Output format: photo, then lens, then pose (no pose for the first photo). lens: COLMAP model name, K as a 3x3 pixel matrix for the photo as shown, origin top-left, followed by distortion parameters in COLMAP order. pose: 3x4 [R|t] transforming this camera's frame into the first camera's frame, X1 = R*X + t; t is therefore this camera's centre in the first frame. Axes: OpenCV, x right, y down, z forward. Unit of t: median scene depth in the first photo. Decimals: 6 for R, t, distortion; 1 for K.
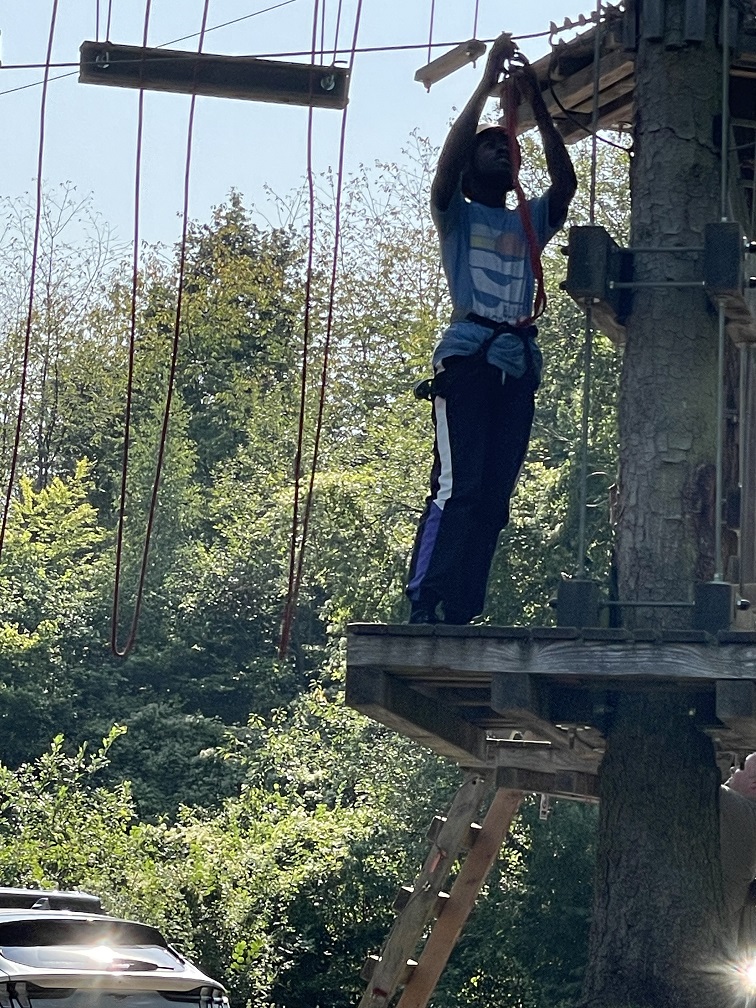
lens RADIAL K [[3773.8, 0, 378.0], [0, 3773.8, 504.0], [0, 0, 1]] dist [0.132491, 7.022537]
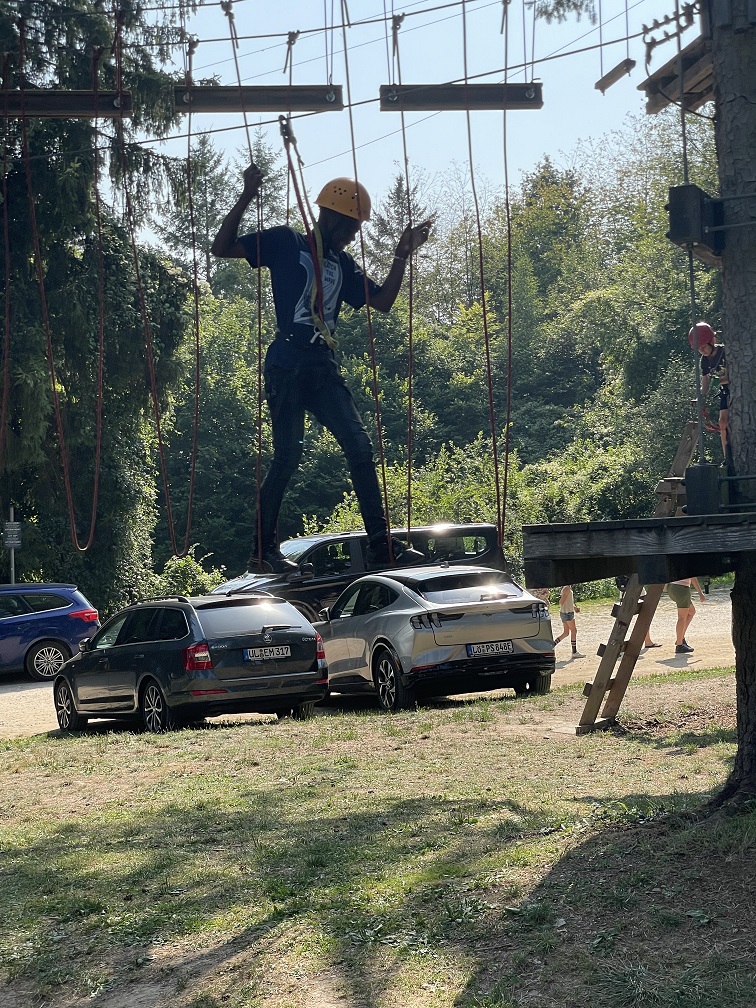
lens RADIAL K [[1582.0, 0, 440.8], [0, 1582.0, 507.2], [0, 0, 1]] dist [0.151570, -0.100414]
pose [[0.985795, -0.097827, -0.136521, 0.009910], [0.115399, 0.985120, 0.127366, -0.011709], [0.122030, -0.141311, 0.982415, 0.117629]]
